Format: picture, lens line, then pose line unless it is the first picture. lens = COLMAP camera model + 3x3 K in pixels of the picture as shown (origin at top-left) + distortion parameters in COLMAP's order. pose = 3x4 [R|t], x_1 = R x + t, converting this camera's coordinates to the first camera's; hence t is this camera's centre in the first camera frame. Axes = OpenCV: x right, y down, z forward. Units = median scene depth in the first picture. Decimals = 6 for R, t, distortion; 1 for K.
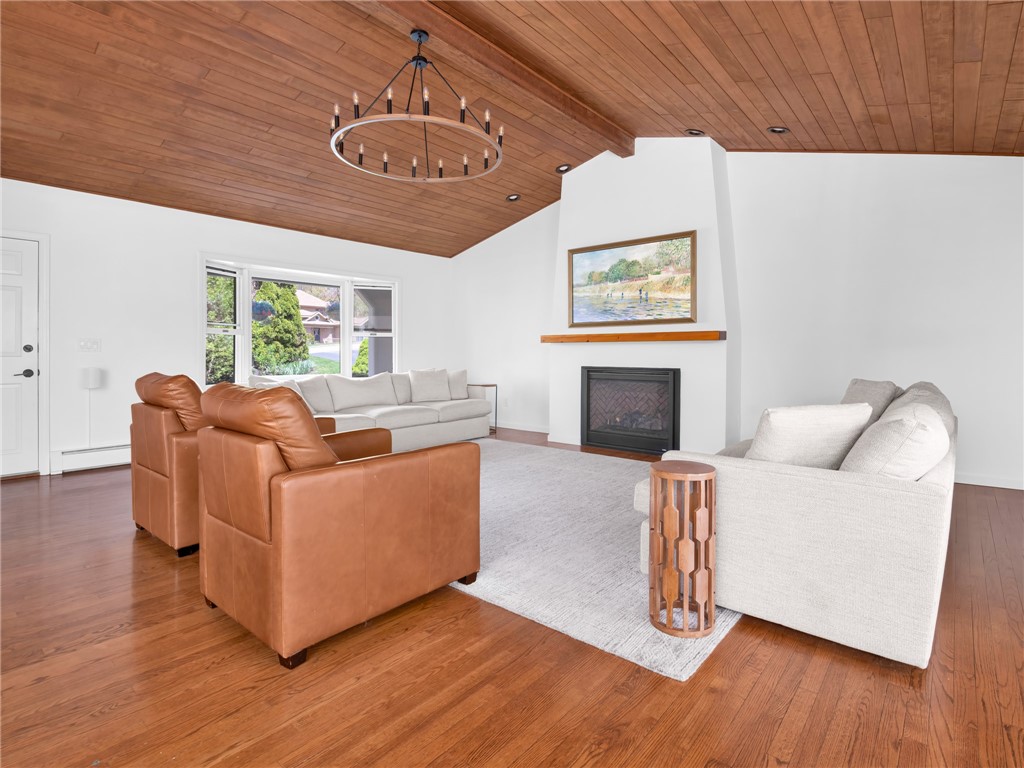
lens RADIAL K [[521.5, 0, 536.5], [0, 521.5, 360.0], [0, 0, 1]] dist [-0.000997, -0.009488]
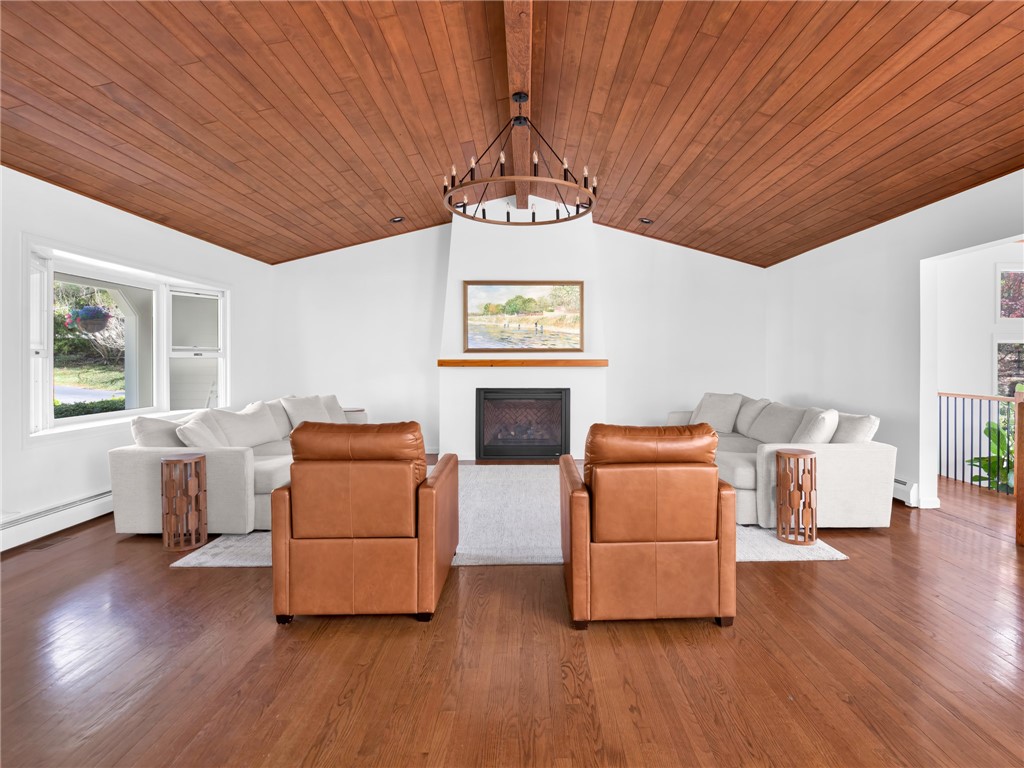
lens RADIAL K [[521.5, 0, 540.5], [0, 521.5, 366.6], [0, 0, 1]] dist [-0.000997, -0.009488]
pose [[0.752885, -0.006149, 0.658123, -0.564343], [0.009604, 0.999953, -0.001643, -0.032070], [-0.658081, 0.007558, 0.752909, 0.089507]]
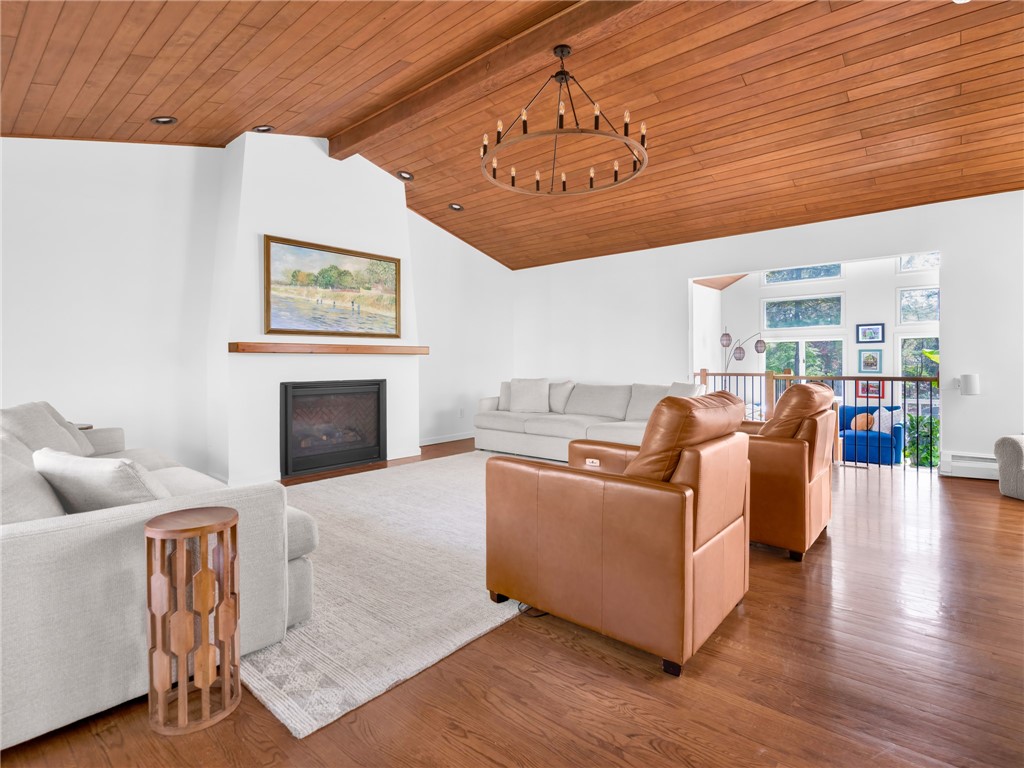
lens RADIAL K [[521.5, 0, 516.9], [0, 521.5, 369.5], [0, 0, 1]] dist [-0.000997, -0.009488]
pose [[0.022266, -0.011950, 0.999681, -0.761224], [0.019249, 0.999748, 0.011523, -0.011004], [-0.999567, 0.018987, 0.022490, 0.648073]]
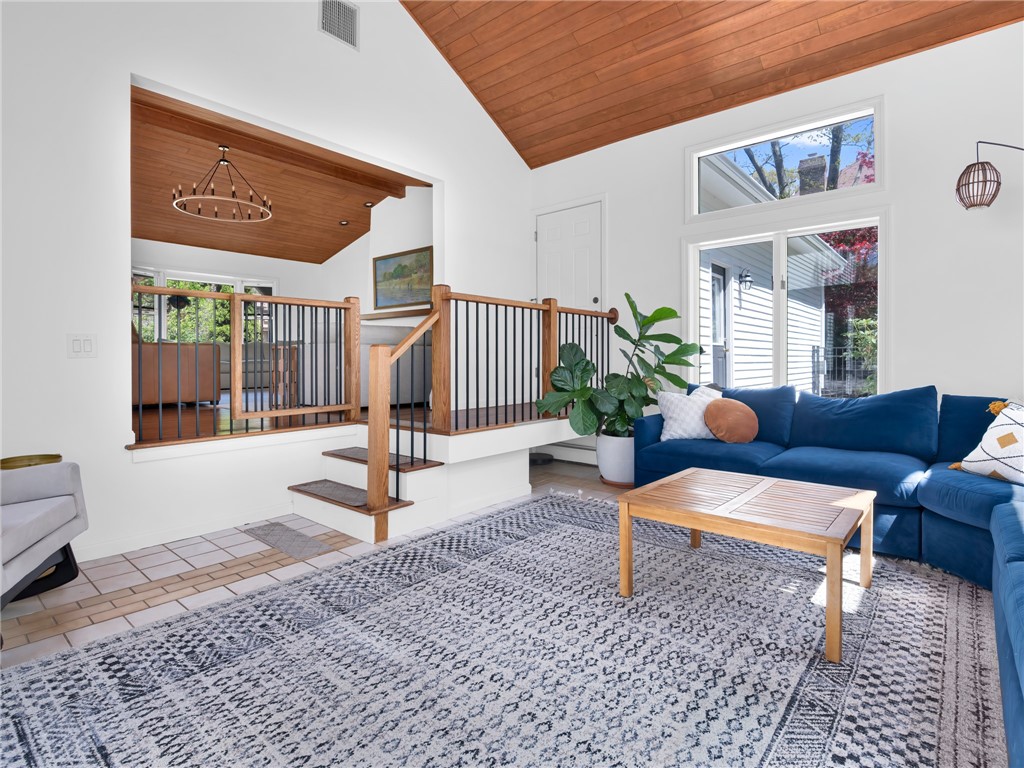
lens RADIAL K [[521.5, 0, 513.4], [0, 521.5, 373.1], [0, 0, 1]] dist [-0.000997, -0.009488]
pose [[0.999839, -0.001267, -0.017883, 0.526119], [0.001495, 0.999918, 0.012751, 0.110323], [0.017865, -0.012776, 0.999759, -0.544185]]
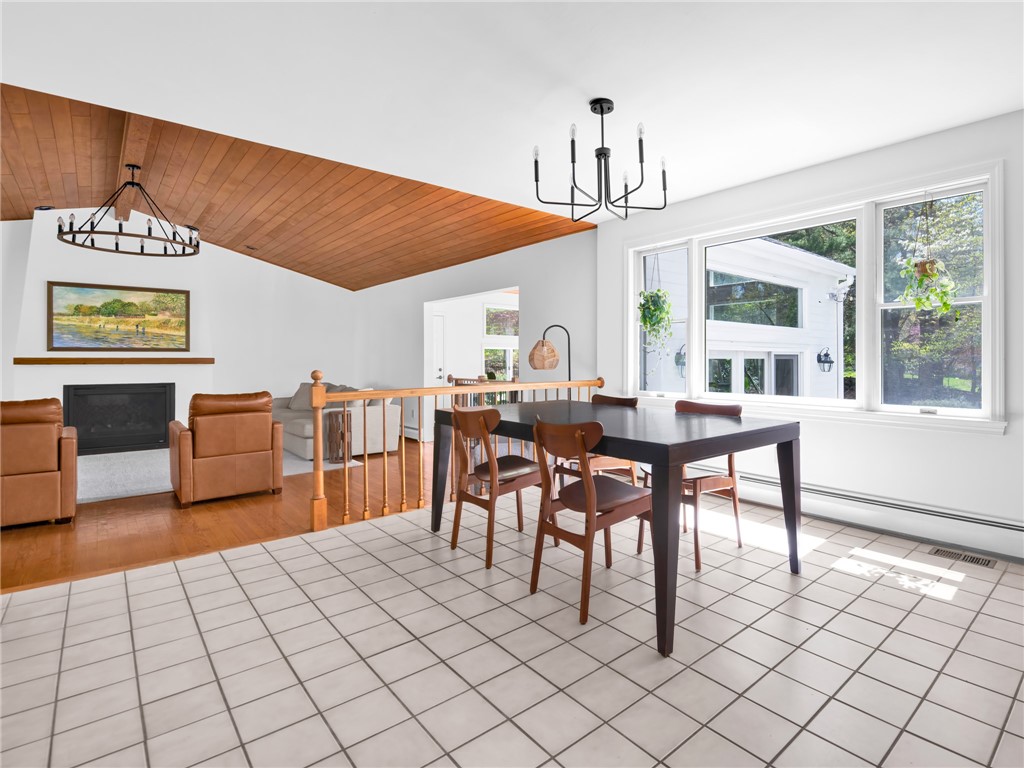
lens RADIAL K [[521.5, 0, 579.5], [0, 521.5, 360.6], [0, 0, 1]] dist [-0.000997, -0.009488]
pose [[0.128012, -0.000216, 0.991773, -0.941241], [0.013841, 0.999903, -0.001569, -0.025705], [-0.991676, 0.013928, 0.128003, -0.281350]]
